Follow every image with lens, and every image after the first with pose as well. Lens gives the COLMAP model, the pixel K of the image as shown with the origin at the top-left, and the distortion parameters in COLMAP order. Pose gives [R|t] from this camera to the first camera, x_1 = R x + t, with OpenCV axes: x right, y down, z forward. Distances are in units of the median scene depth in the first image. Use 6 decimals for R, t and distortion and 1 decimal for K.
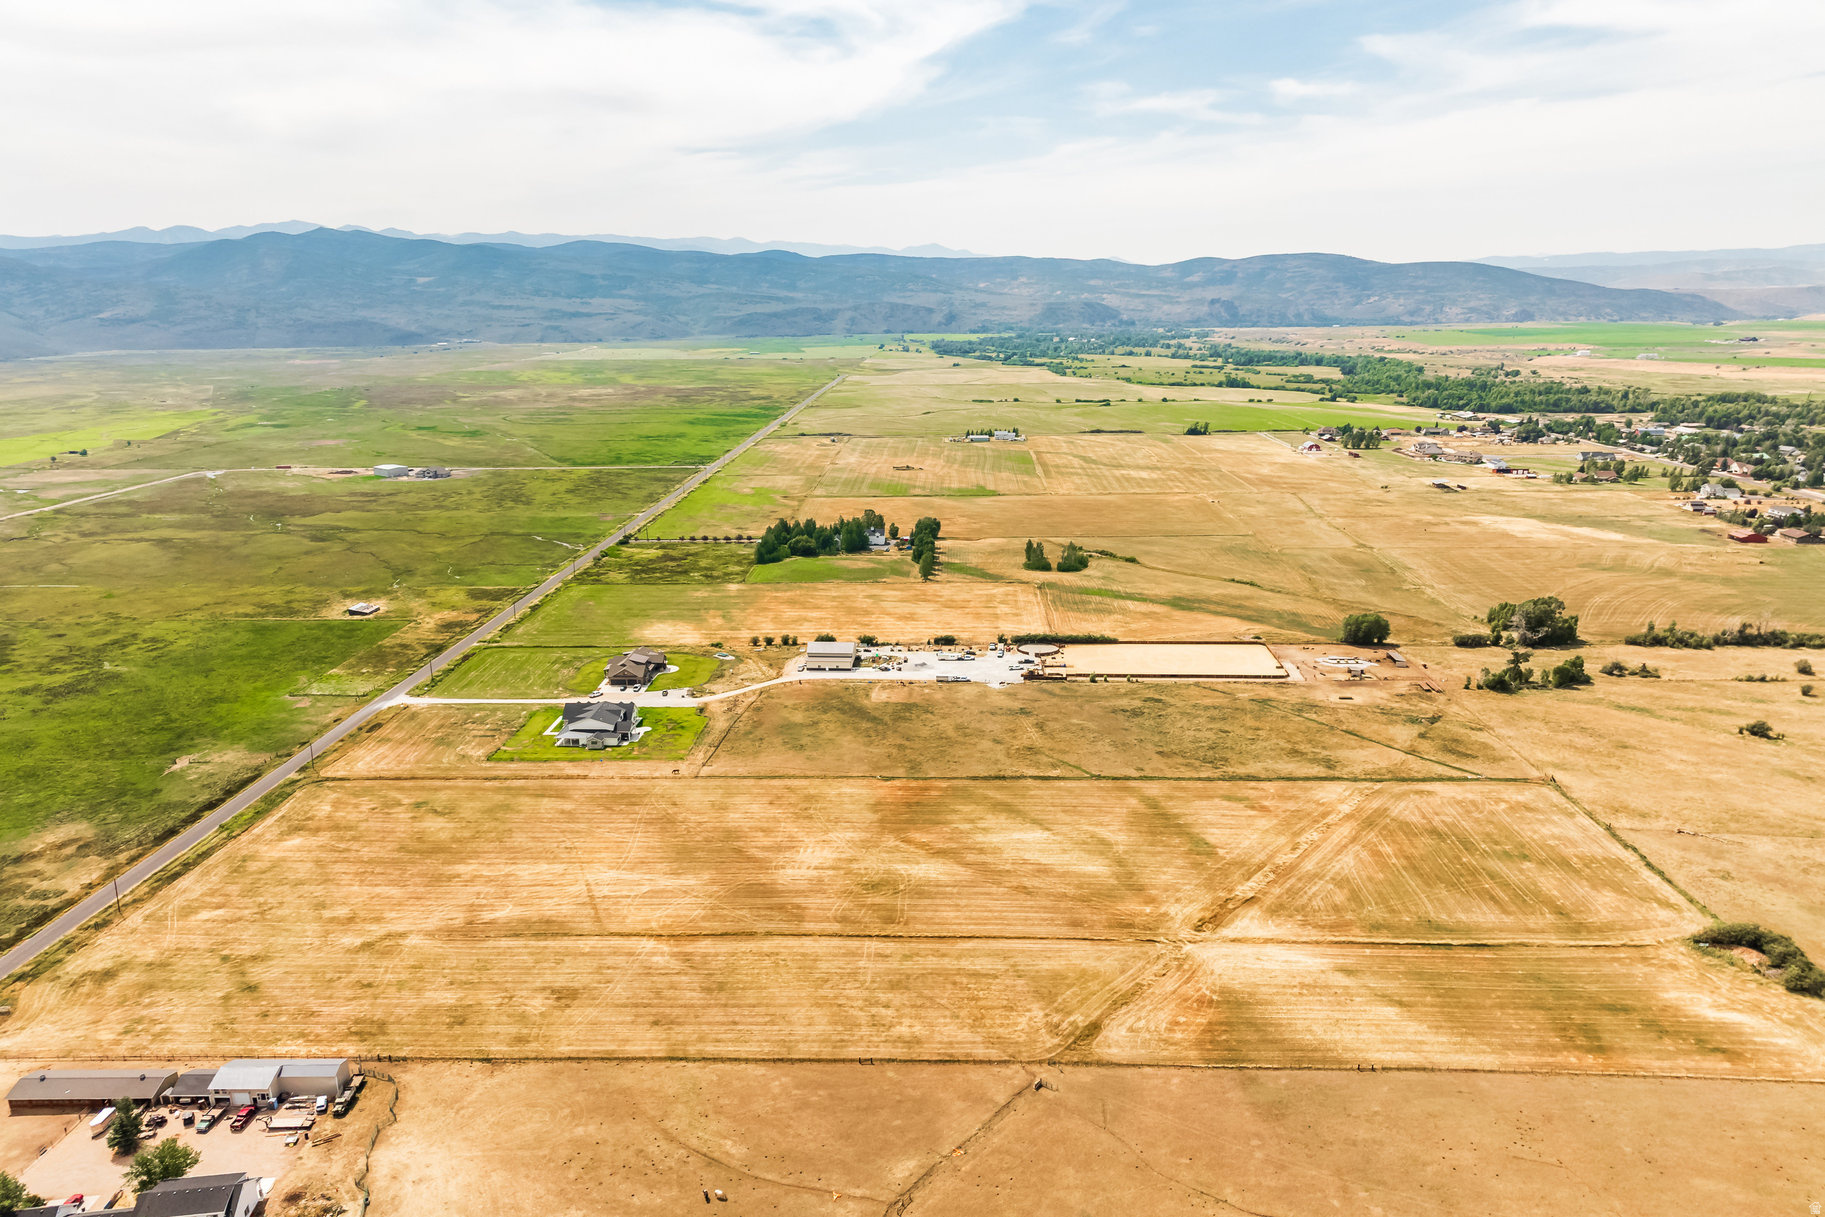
lens RADIAL K [[1174.4, 0, 889.5], [0, 1174.4, 636.6], [0, 0, 1]] dist [0.027626, 0.000296]
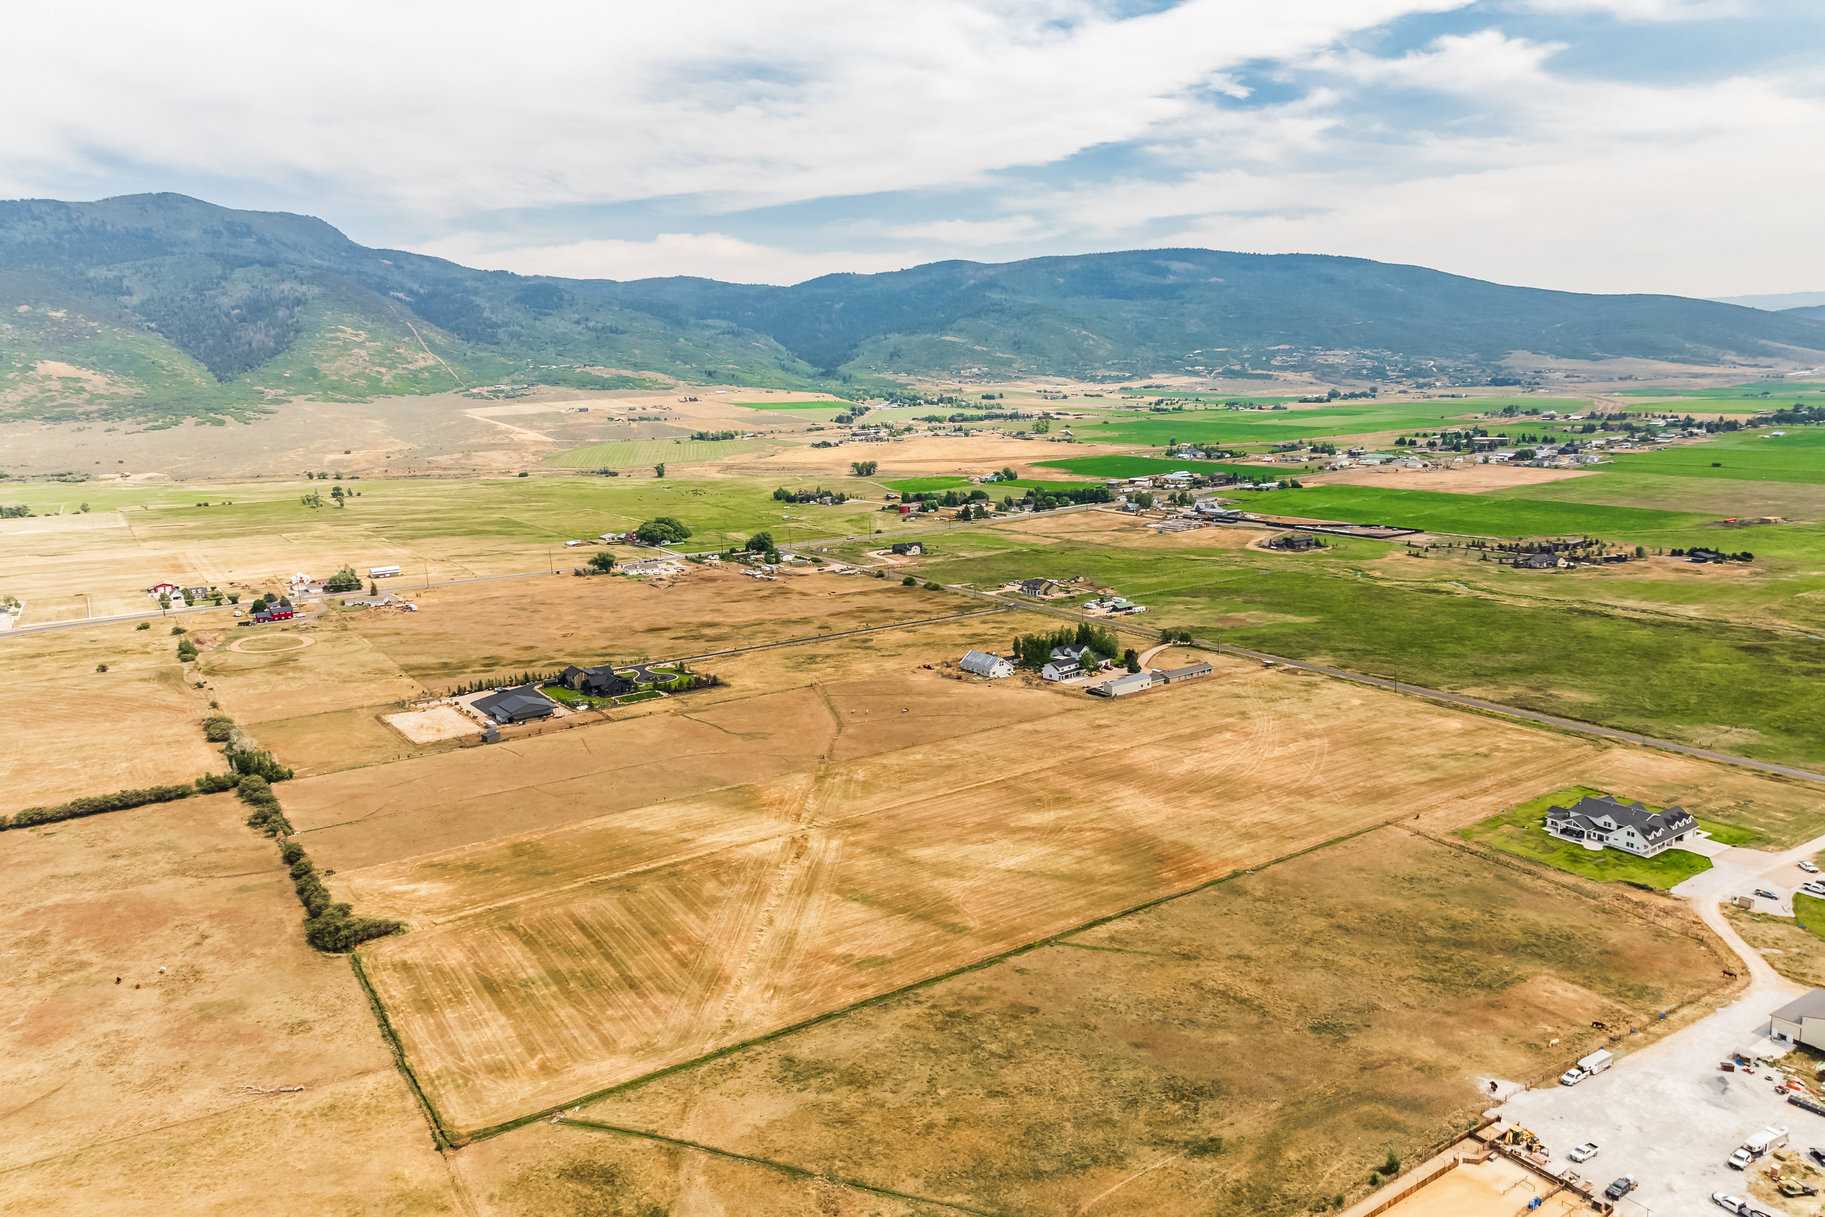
lens RADIAL K [[1225.2, 0, 948.3], [0, 1225.2, 673.9], [0, 0, 1]] dist [0.029975, -0.005511]
pose [[-0.774447, 0.188313, -0.603962, 0.659424], [-0.138633, 0.880952, 0.452444, -0.369991], [0.617262, 0.434123, -0.656144, 1.386583]]
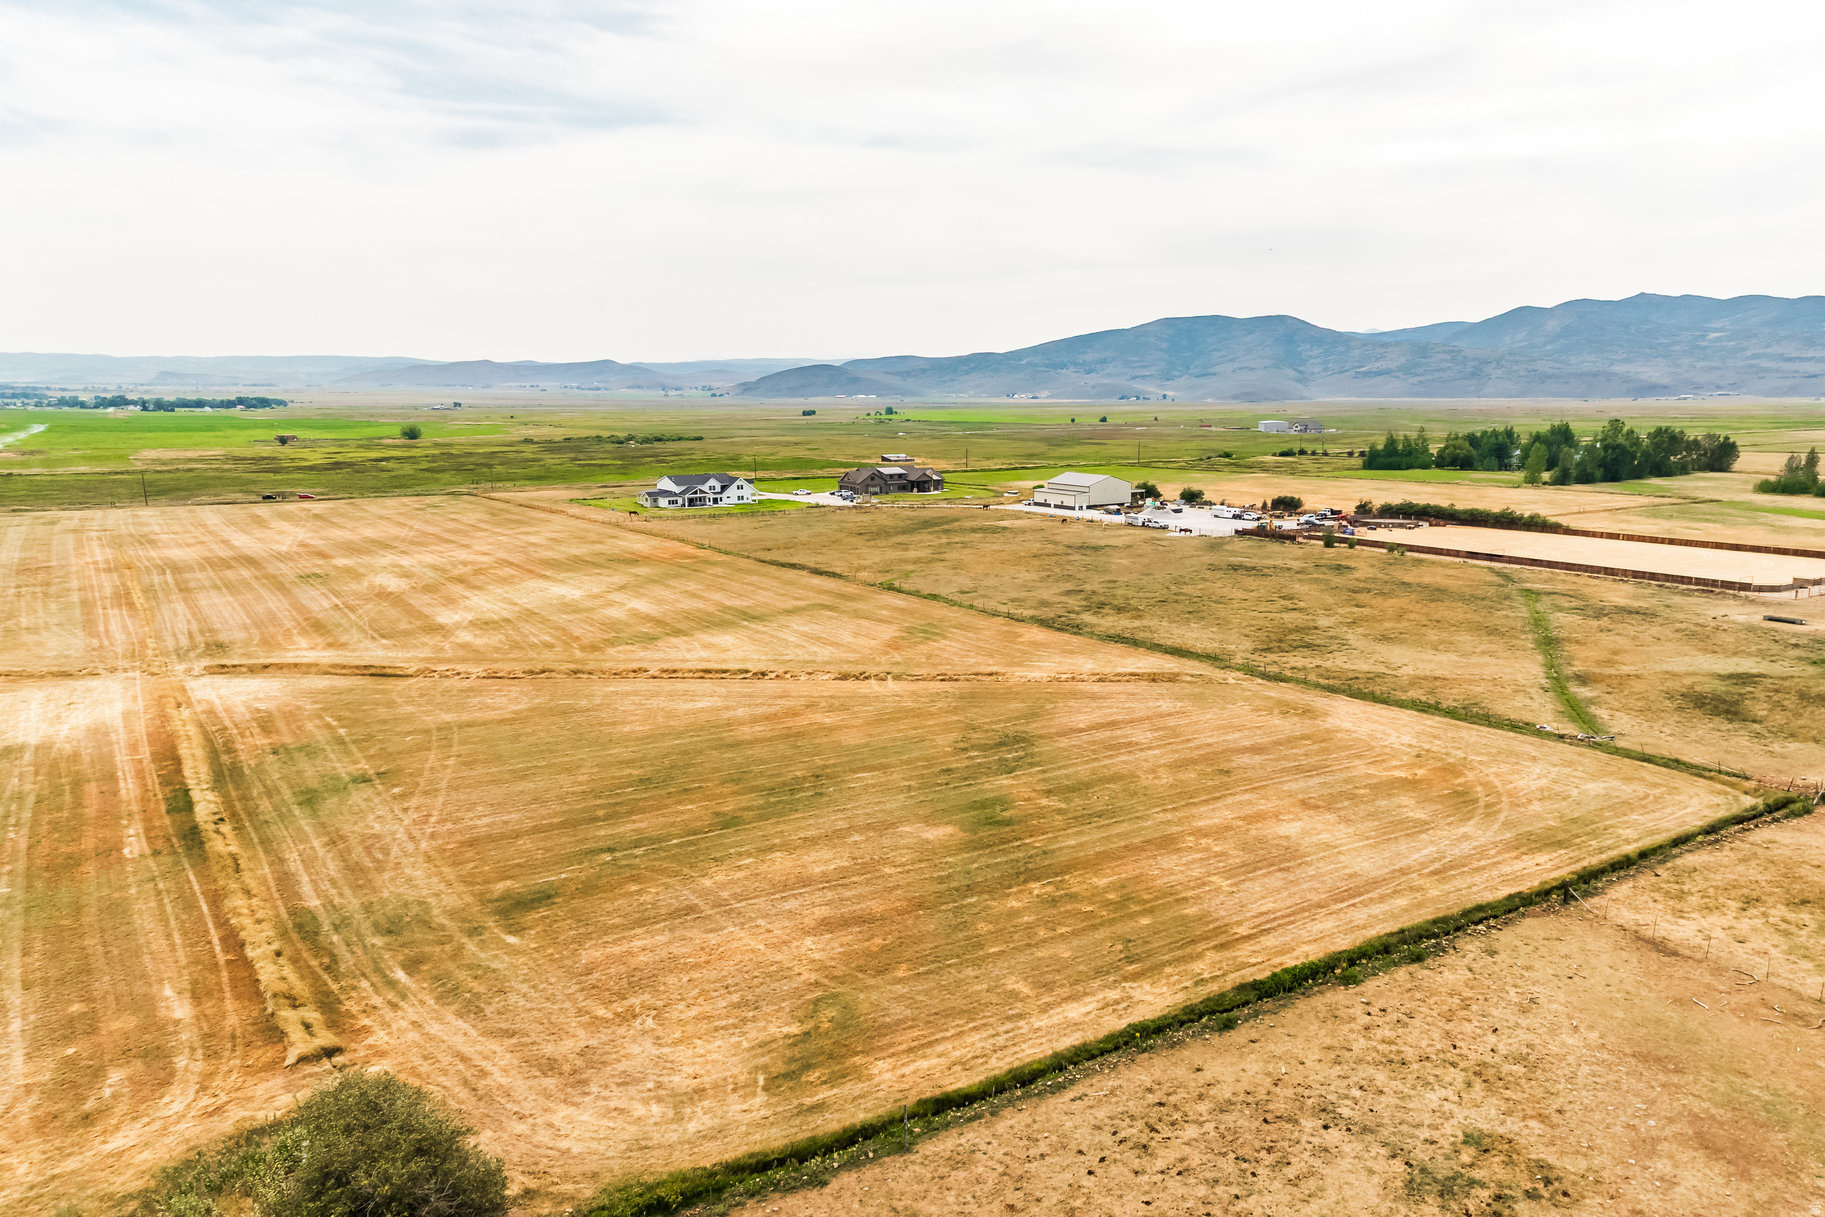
lens RADIAL K [[1273.3, 0, 939.2], [0, 1273.3, 608.6], [0, 0, 1]] dist [0.026620, -0.003801]
pose [[0.609293, 0.150335, -0.778564, 0.619639], [-0.221908, 0.974958, 0.014596, 0.115216], [0.761262, 0.163877, 0.627396, 0.670442]]
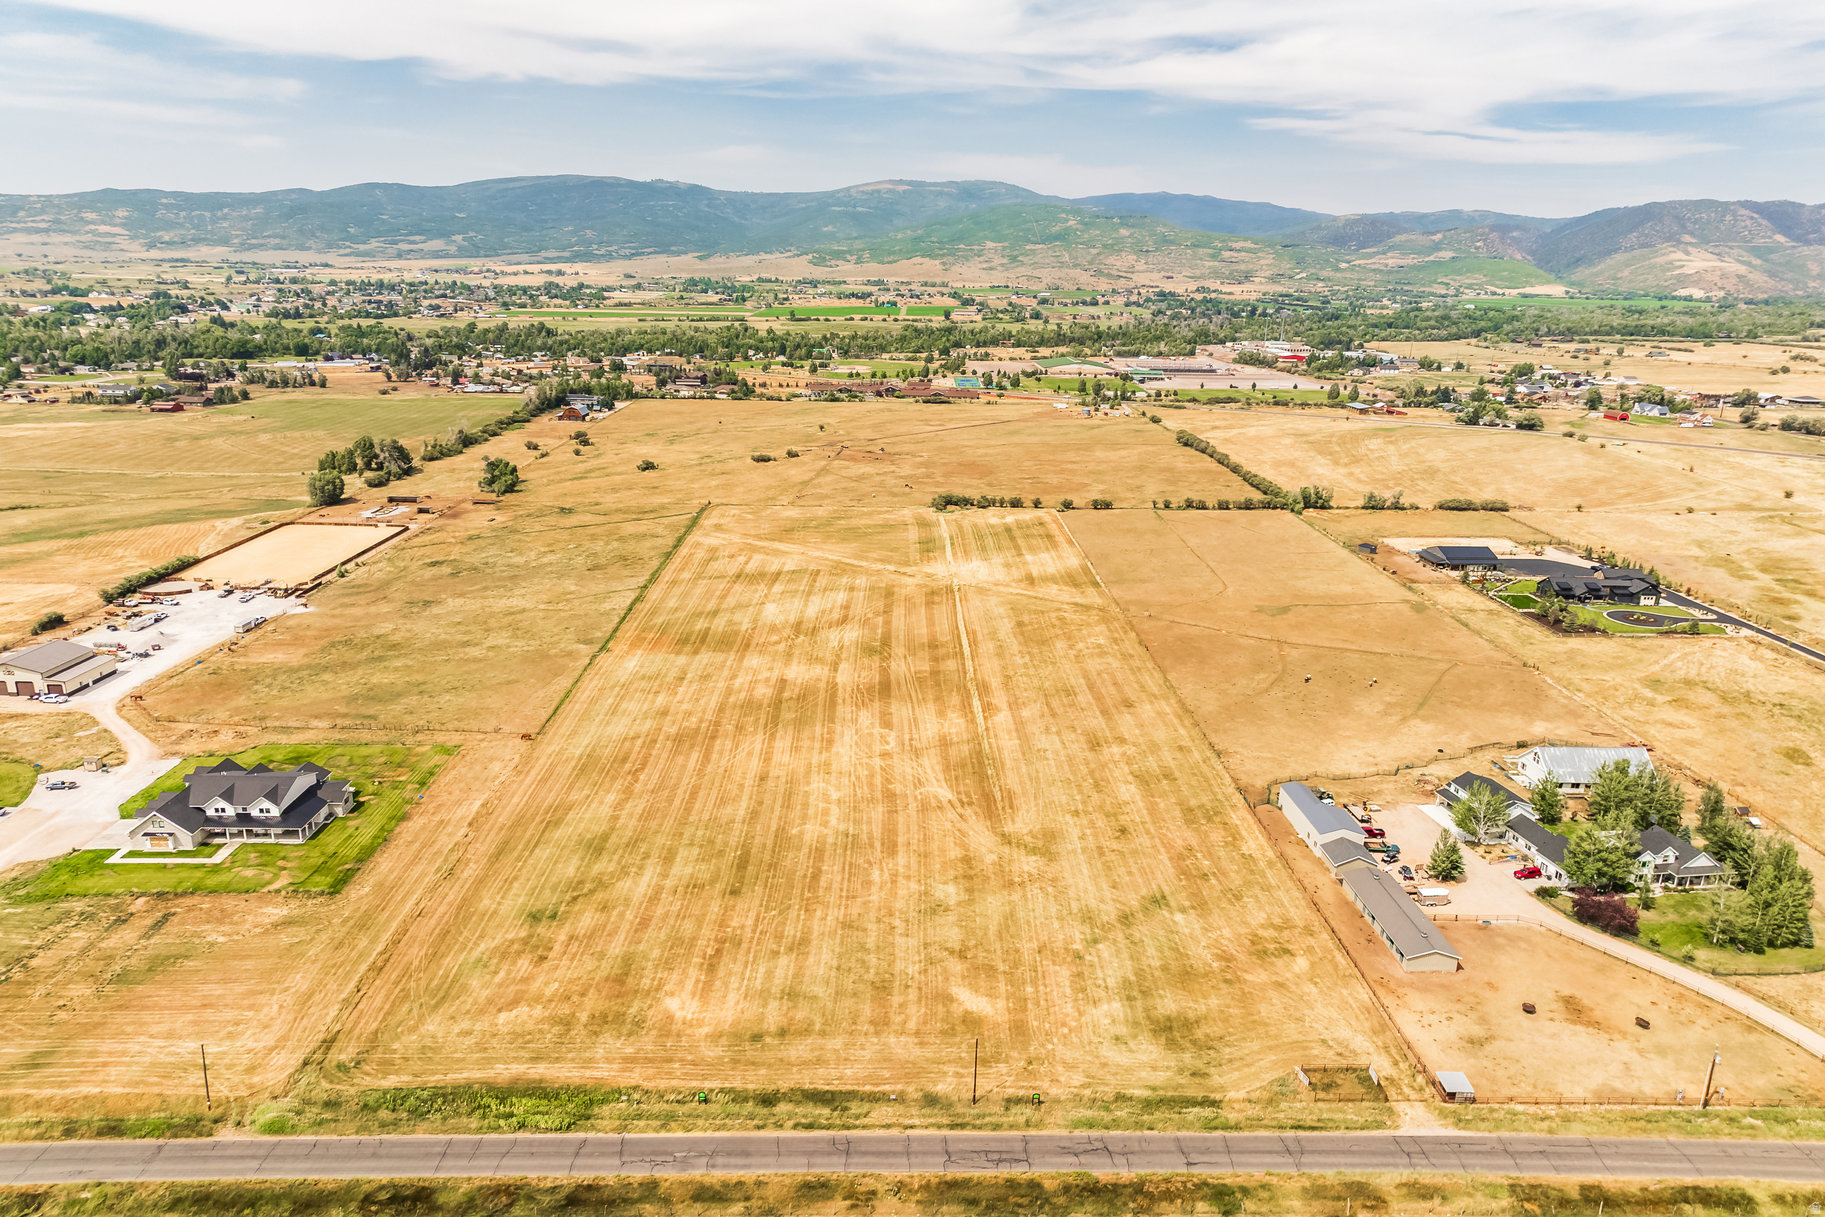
lens RADIAL K [[1317.0, 0, 879.8], [0, 1317.0, 643.1], [0, 0, 1]] dist [0.029701, 0.004080]
pose [[-0.060185, -0.267319, 0.961727, -0.920197], [0.259946, 0.926032, 0.273665, -0.090450], [-0.963746, 0.266467, 0.013755, 0.797695]]
